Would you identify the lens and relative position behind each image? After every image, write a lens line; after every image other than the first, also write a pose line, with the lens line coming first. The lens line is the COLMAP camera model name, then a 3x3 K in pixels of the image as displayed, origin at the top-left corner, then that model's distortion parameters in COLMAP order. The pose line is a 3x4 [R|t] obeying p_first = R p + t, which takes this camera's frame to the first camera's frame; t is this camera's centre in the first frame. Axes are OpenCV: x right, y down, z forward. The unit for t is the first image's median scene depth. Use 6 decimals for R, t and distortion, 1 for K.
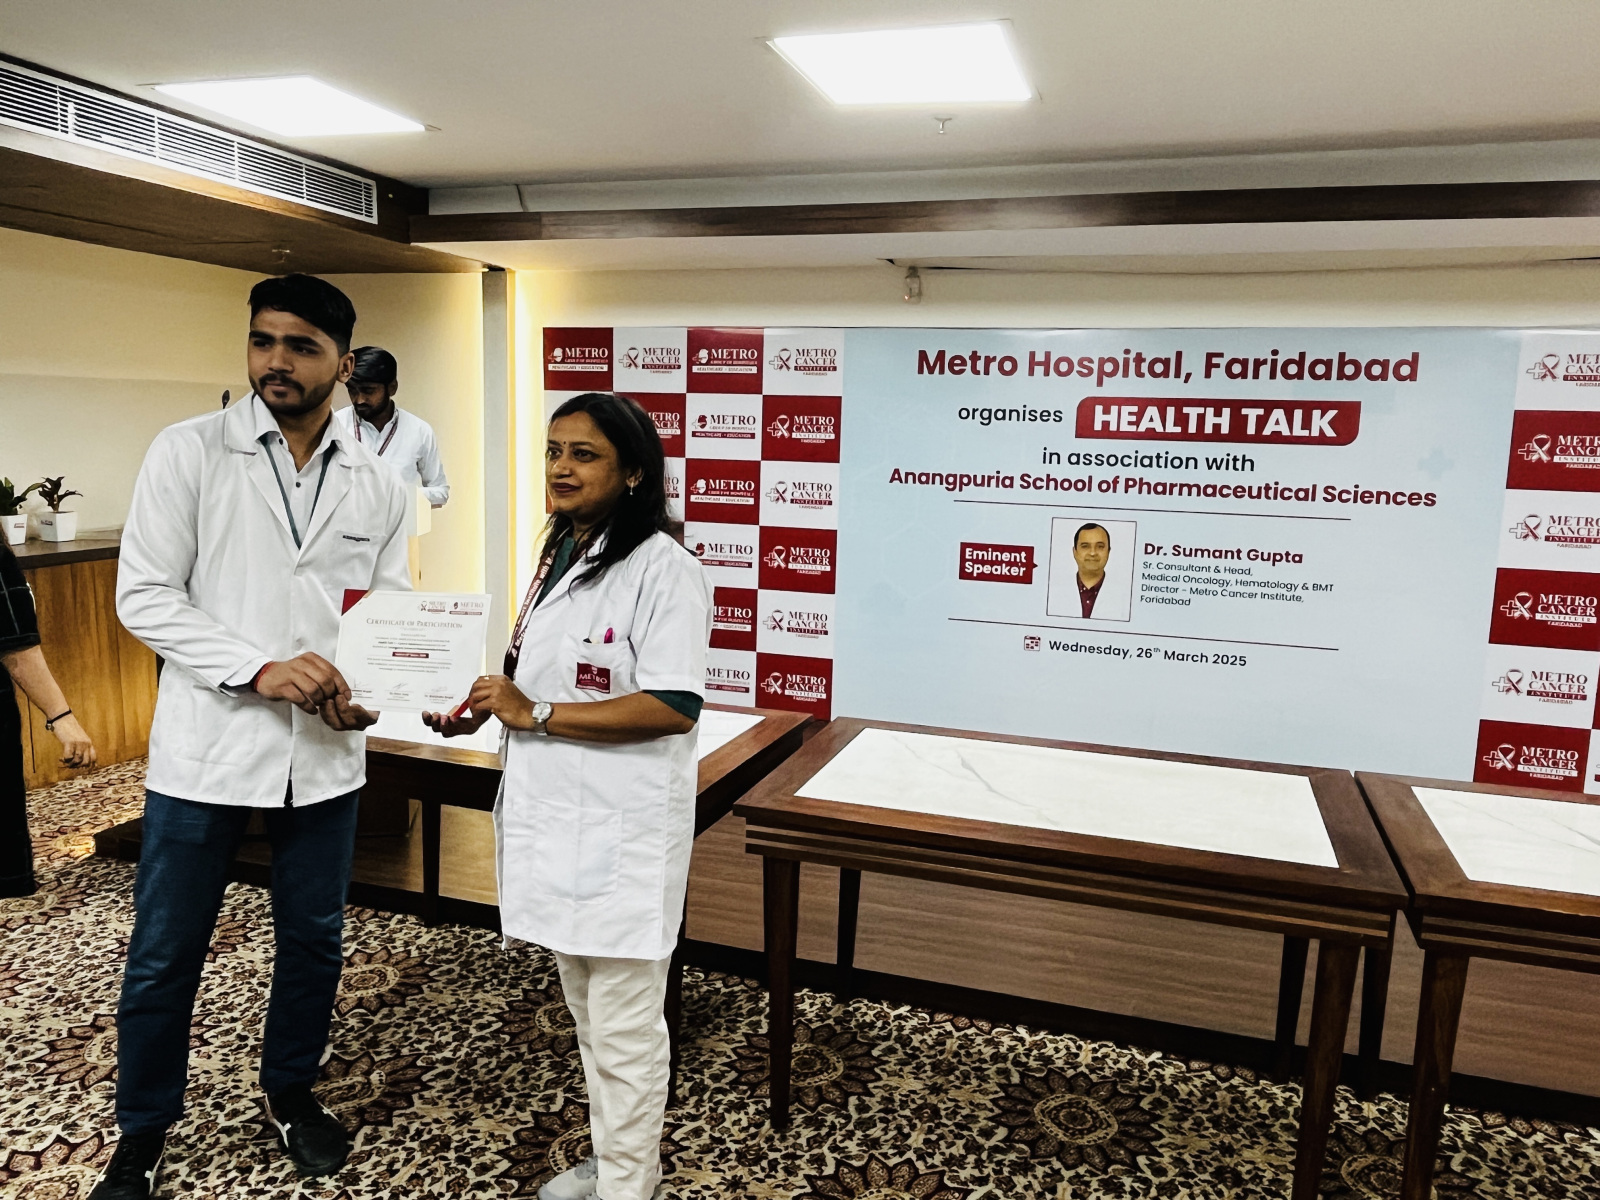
lens RADIAL K [[1152.3, 0, 784.4], [0, 1152.3, 605.4], [0, 0, 1]] dist [0.000521, -0.006430]
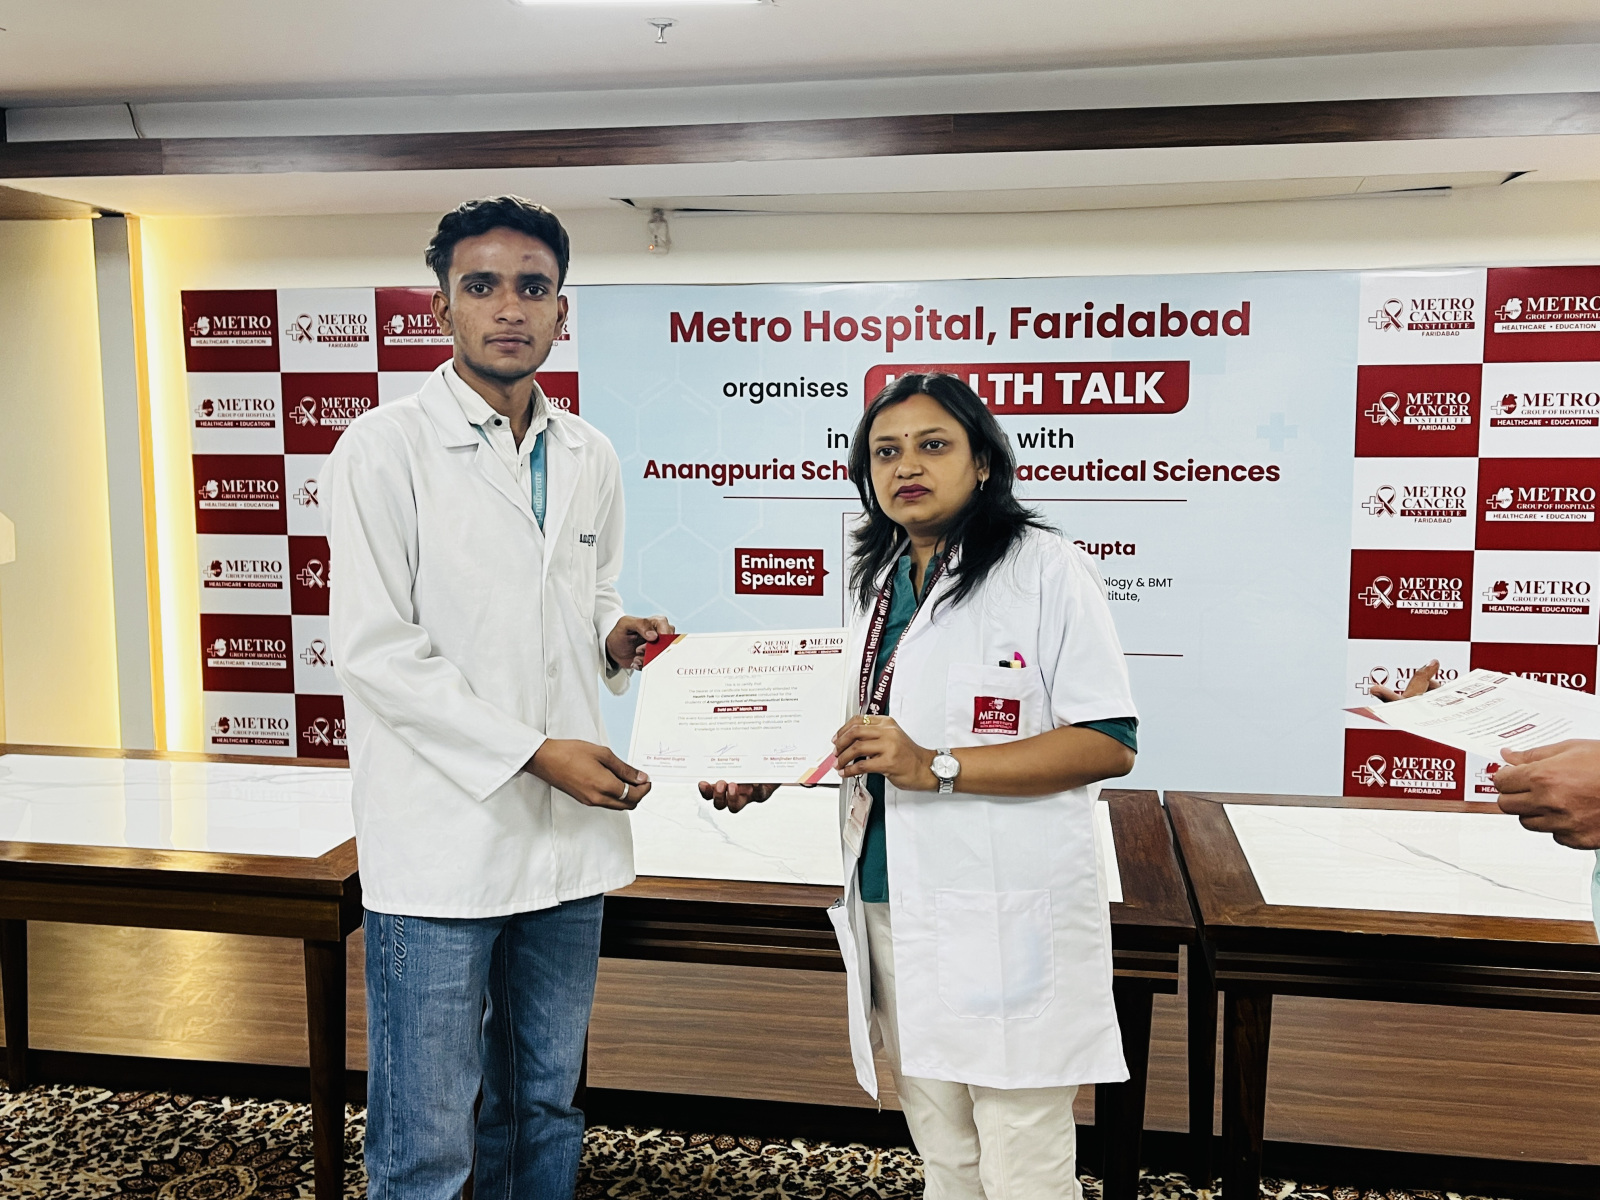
lens RADIAL K [[1453.4, 0, 783.4], [0, 1453.4, 591.2], [0, 0, 1]] dist [0.067724, -0.084666]
pose [[0.987954, -0.046967, 0.147449, 0.039036], [0.051910, 0.998206, -0.029850, 0.008587], [-0.145783, 0.037145, 0.988619, -0.013388]]
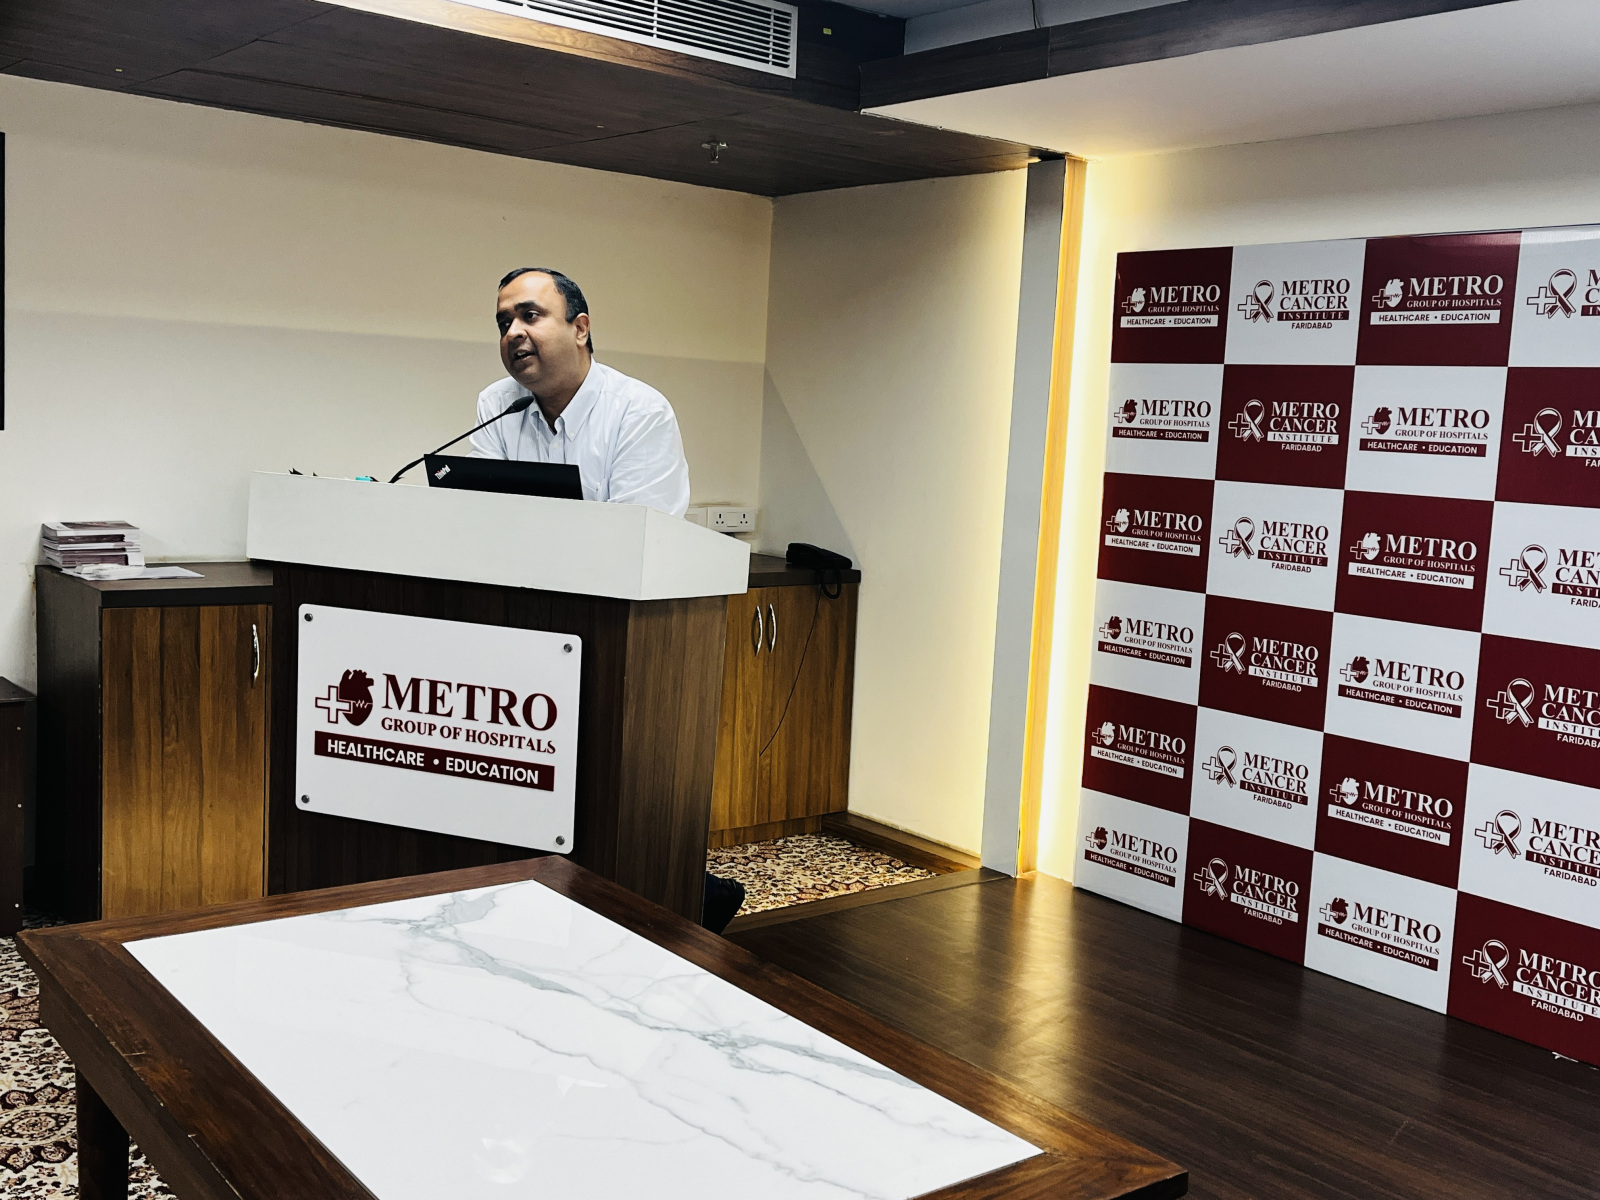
lens RADIAL K [[1601.9, 0, 799.6], [0, 1601.9, 584.1], [0, 0, 1]] dist [0.119942, -0.344354]
pose [[0.843460, 0.071694, -0.532386, 0.115284], [-0.110075, 0.993091, -0.040657, -0.035673], [0.525793, 0.092894, 0.845525, 0.315841]]
